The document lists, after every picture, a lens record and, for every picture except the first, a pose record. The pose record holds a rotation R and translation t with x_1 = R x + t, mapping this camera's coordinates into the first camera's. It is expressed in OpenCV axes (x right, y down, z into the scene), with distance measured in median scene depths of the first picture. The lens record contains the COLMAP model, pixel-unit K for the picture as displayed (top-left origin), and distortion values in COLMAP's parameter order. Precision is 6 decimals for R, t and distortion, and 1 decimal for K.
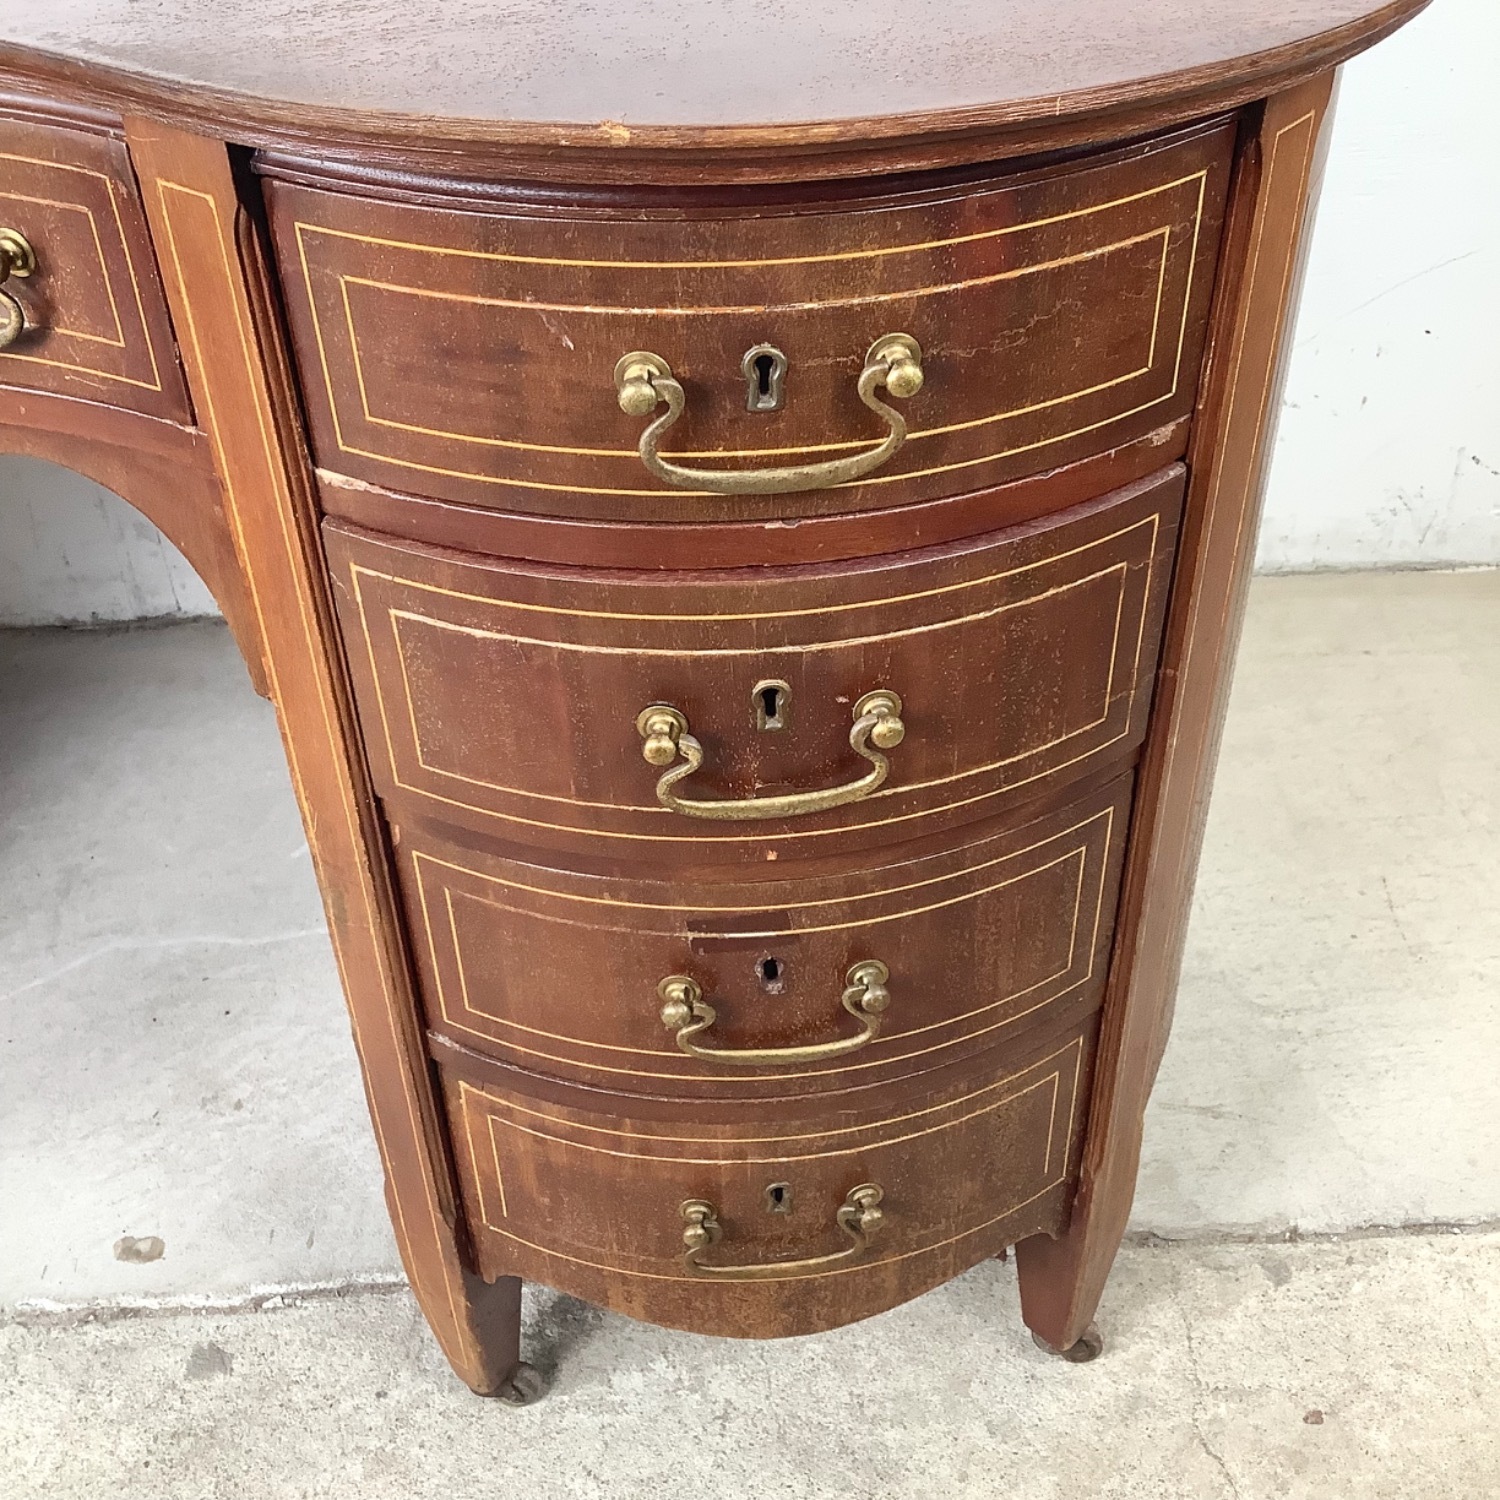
lens RADIAL K [[1842.4, 0, 745.4], [0, 1842.4, 755.6], [0, 0, 1]] dist [0.058539, 0.000000]
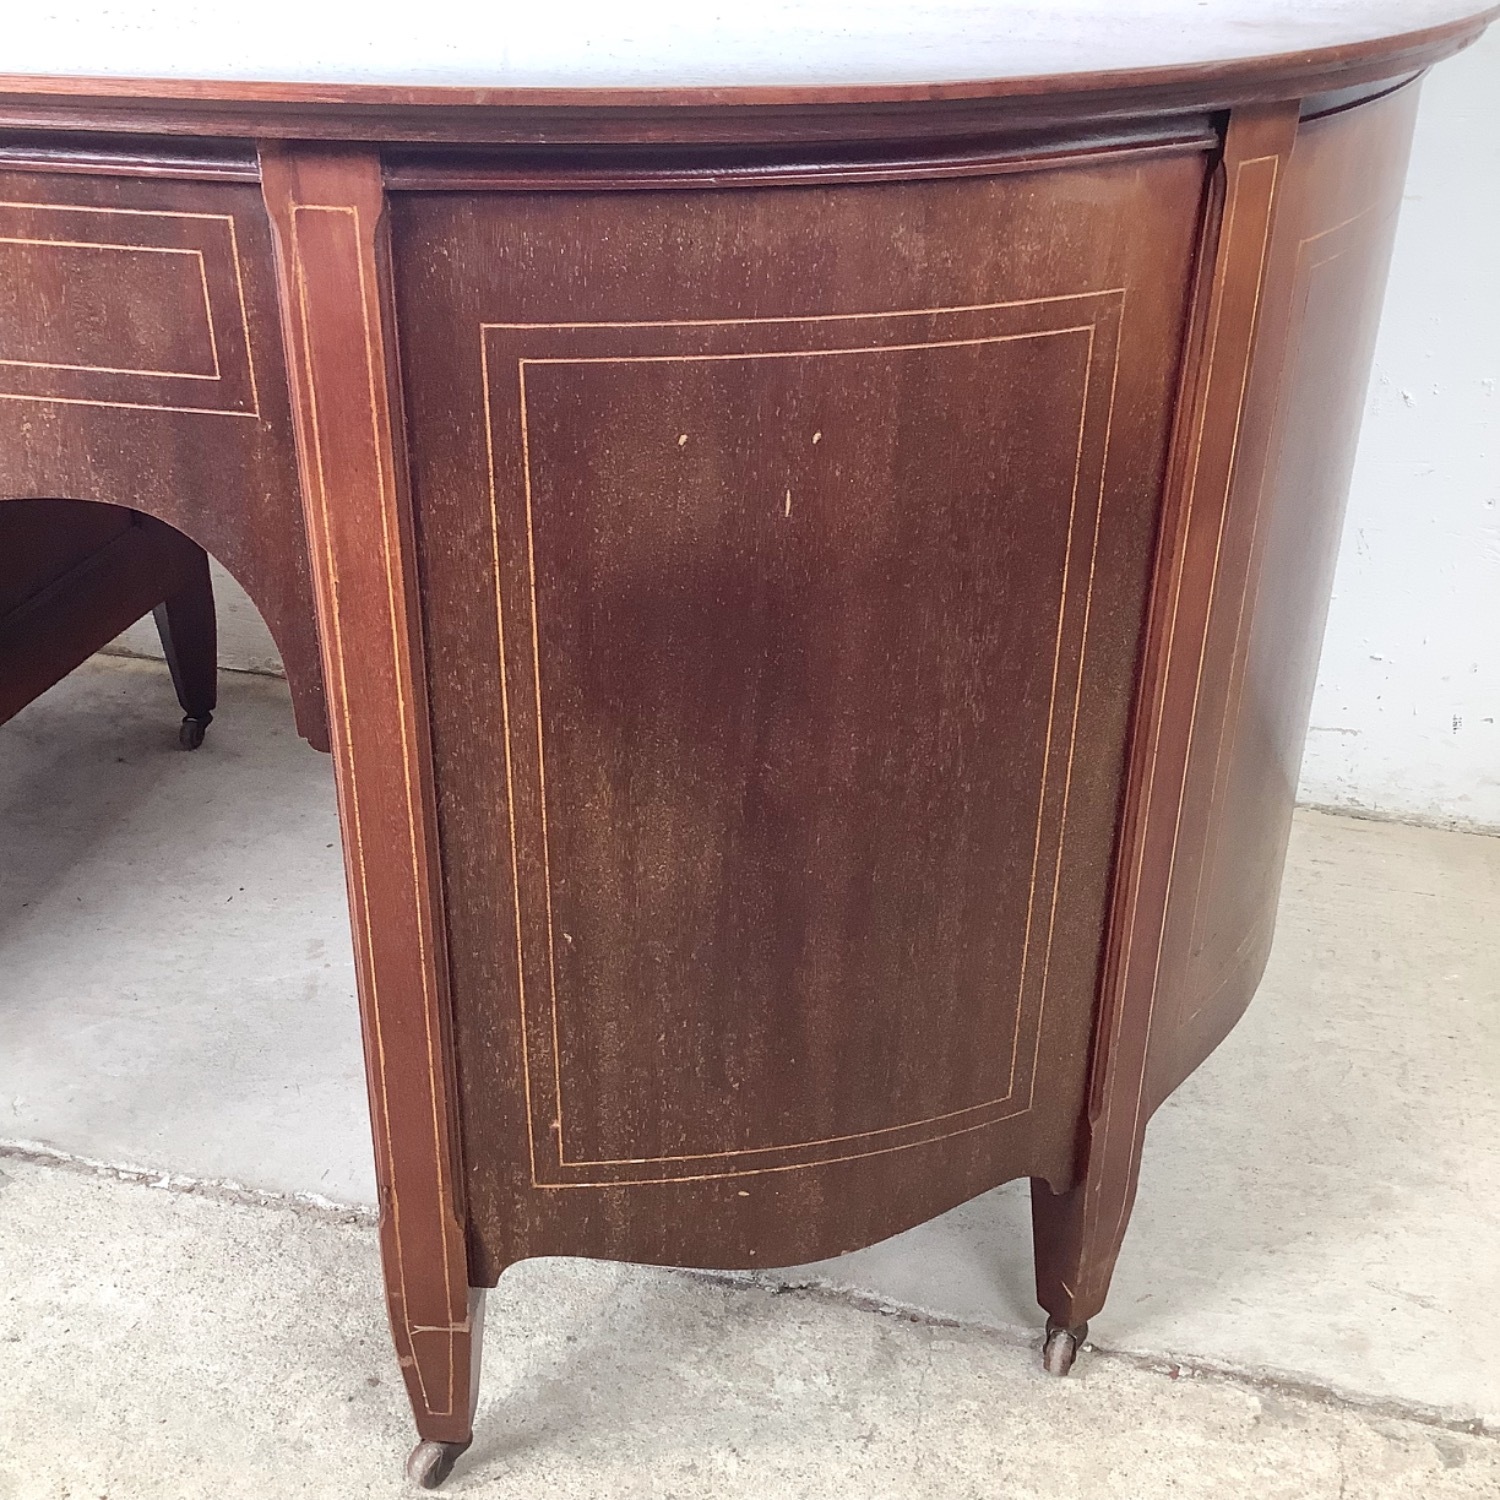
lens RADIAL K [[1842.4, 0, 757.0], [0, 1842.4, 768.5], [0, 0, 1]] dist [0.058539, 0.000000]
pose [[0.957124, 0.172407, -0.232786, 0.134196], [-0.207924, 0.968408, -0.137673, 0.182067], [0.201696, 0.180172, 0.962734, -0.120155]]
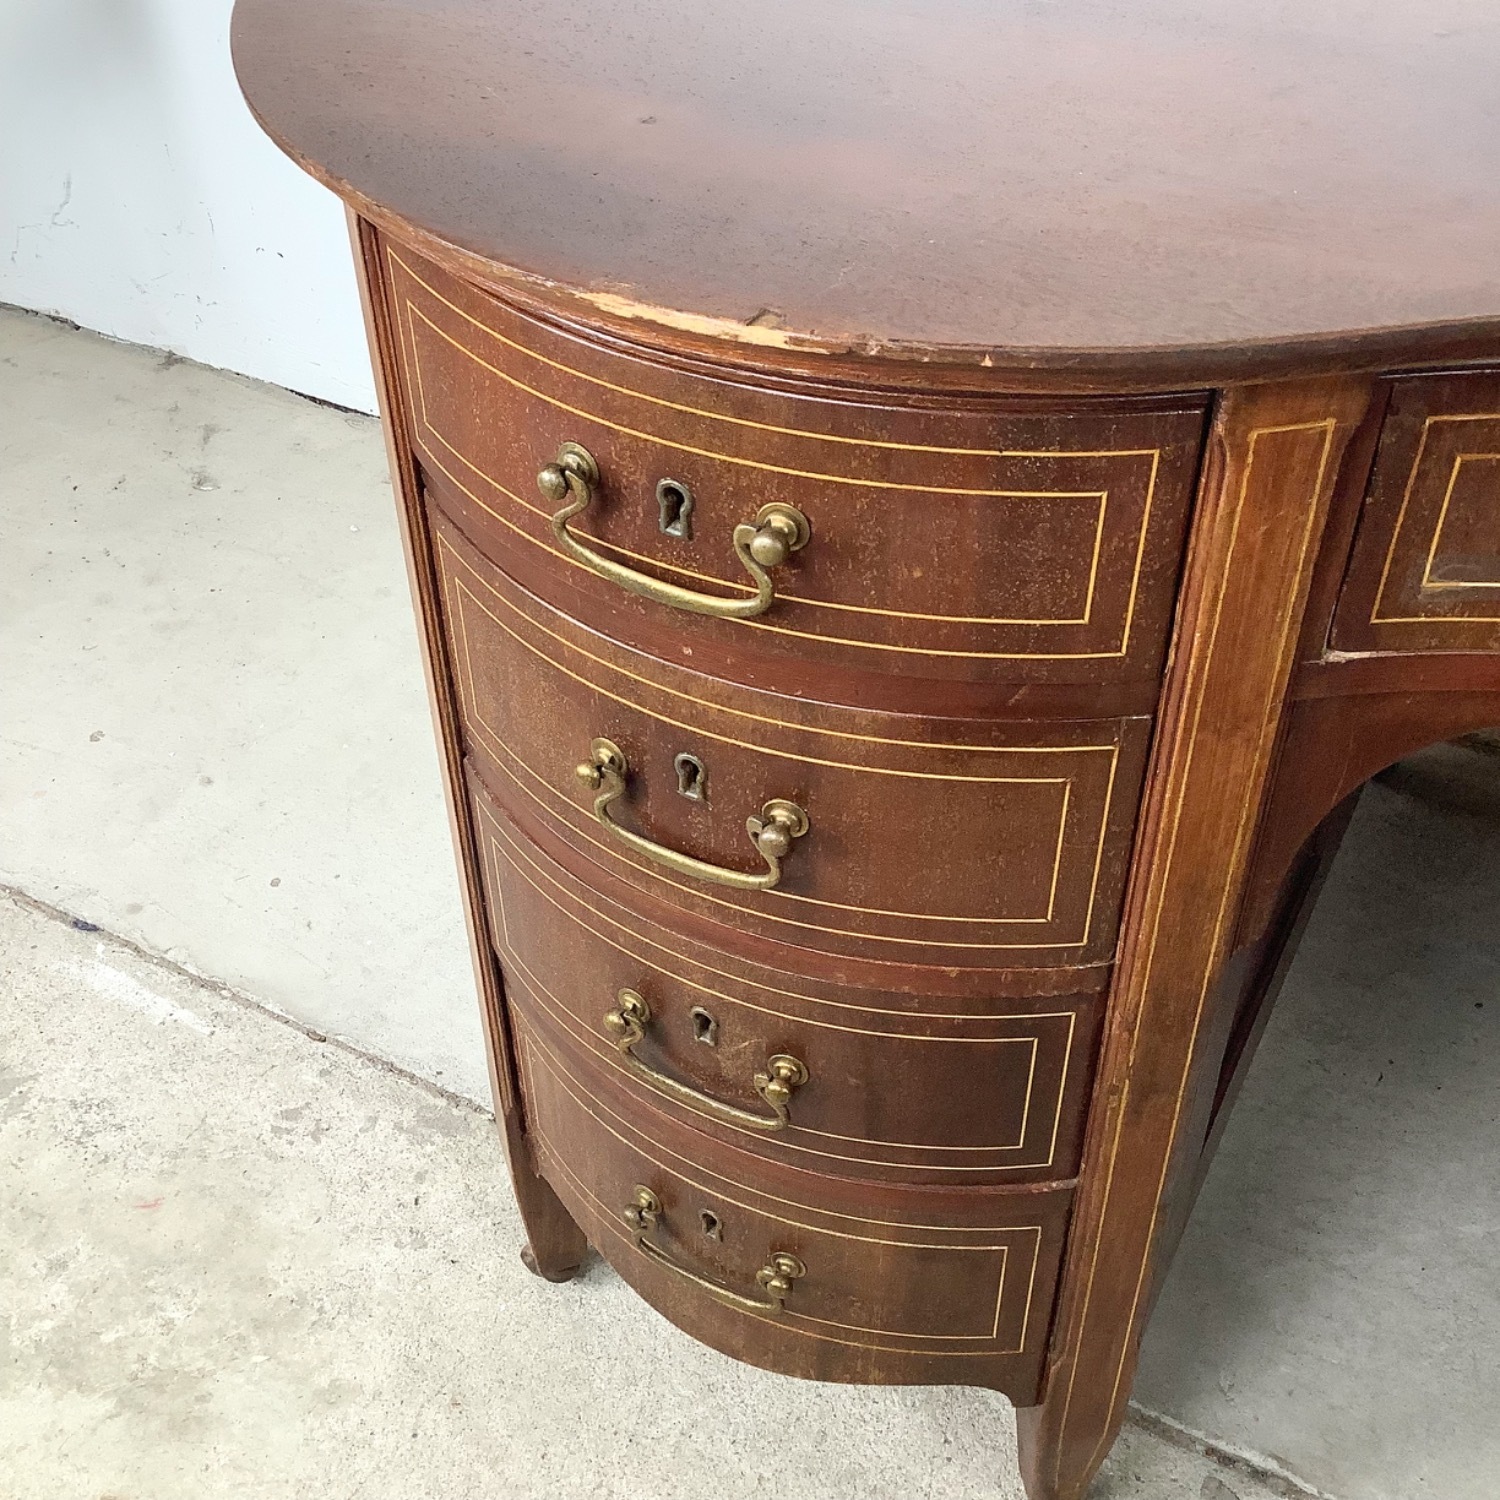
lens RADIAL K [[1842.4, 0, 747.0], [0, 1842.4, 768.3], [0, 0, 1]] dist [0.058539, 0.000000]
pose [[0.850221, 0.358100, -0.385862, -0.728428], [-0.343638, 0.932812, 0.108514, -0.057227], [0.398795, 0.040336, 0.916153, -0.011759]]
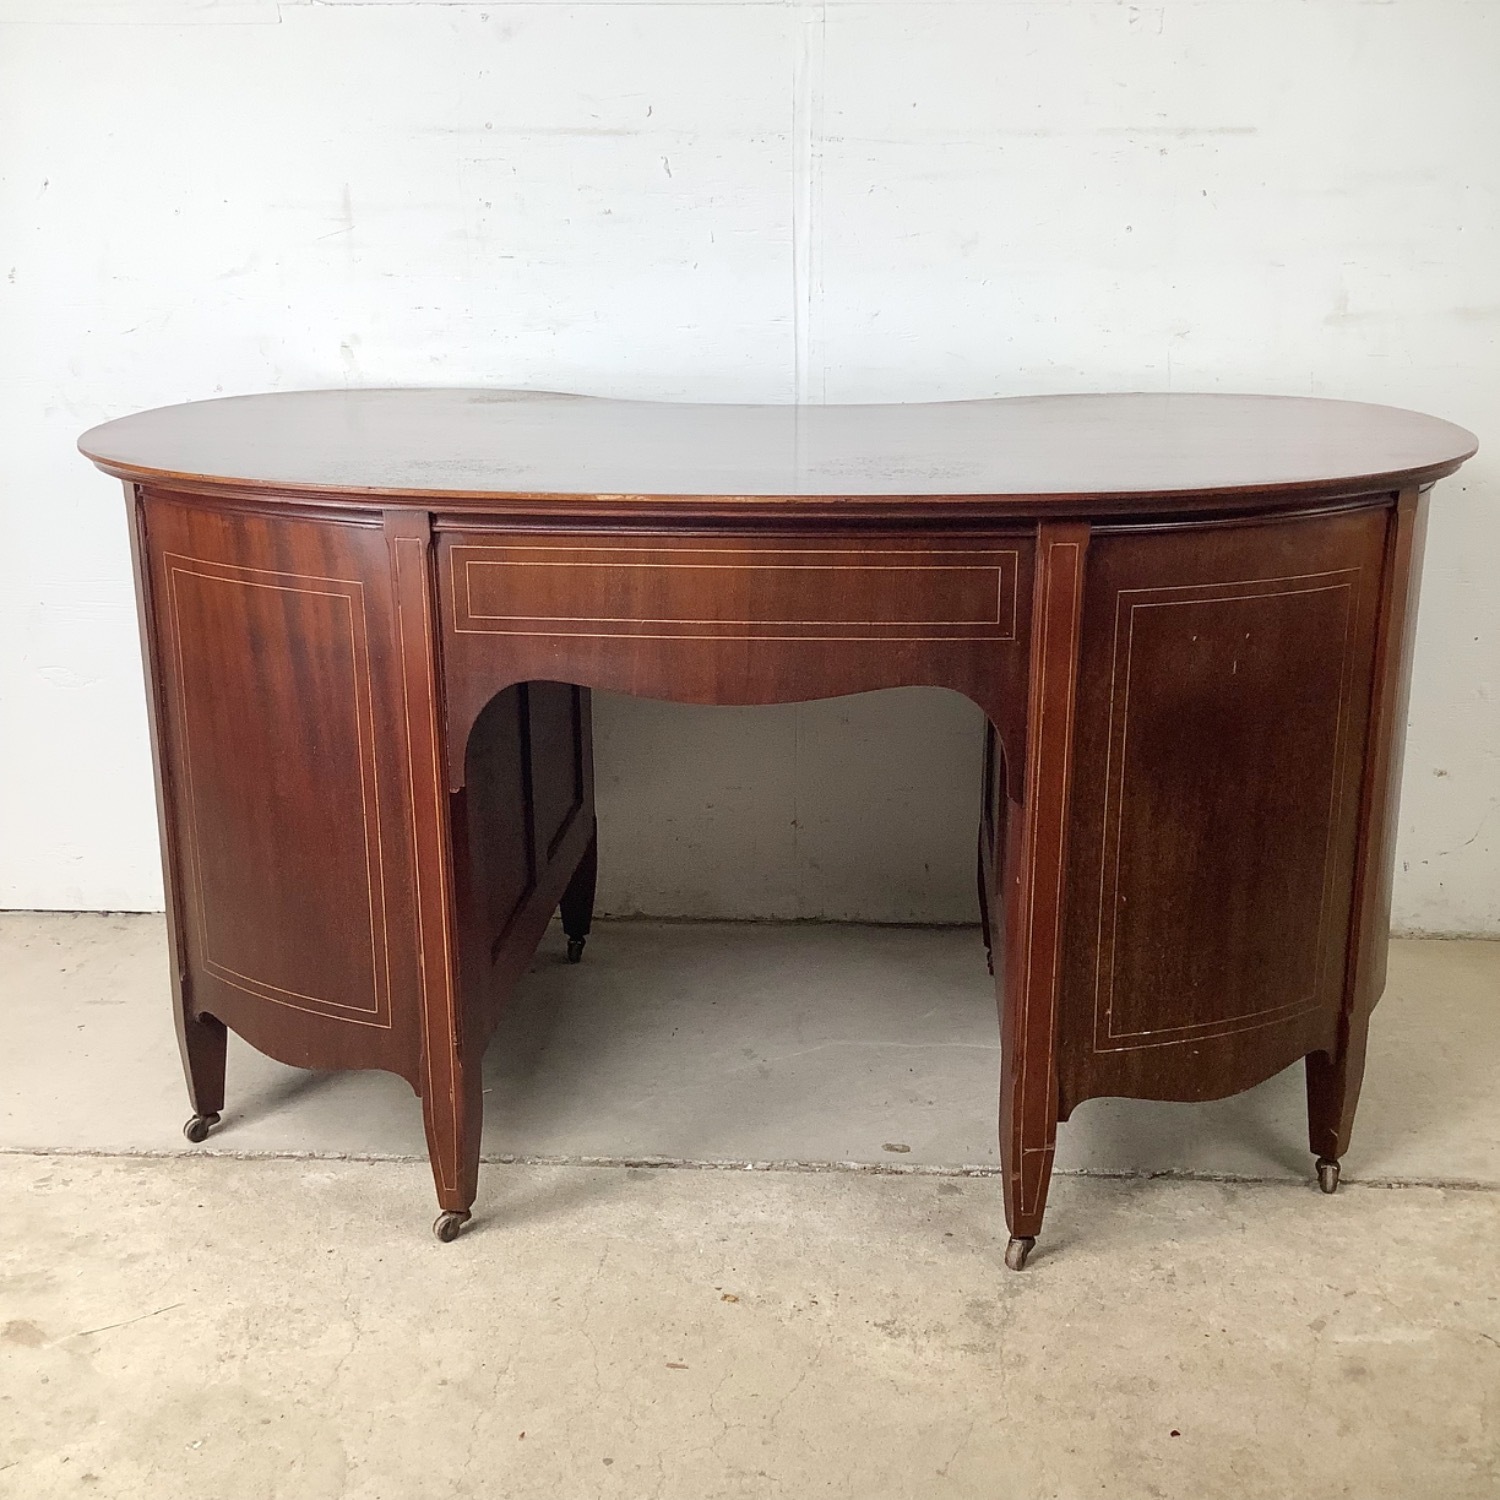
lens RADIAL K [[1842.4, 0, 751.7], [0, 1842.4, 749.7], [0, 0, 1]] dist [0.058539, 0.000000]
pose [[0.993623, 0.047568, -0.102227, -0.402221], [-0.083941, 0.917400, -0.389012, 0.835811], [0.075278, 0.395112, 0.915543, -1.103611]]
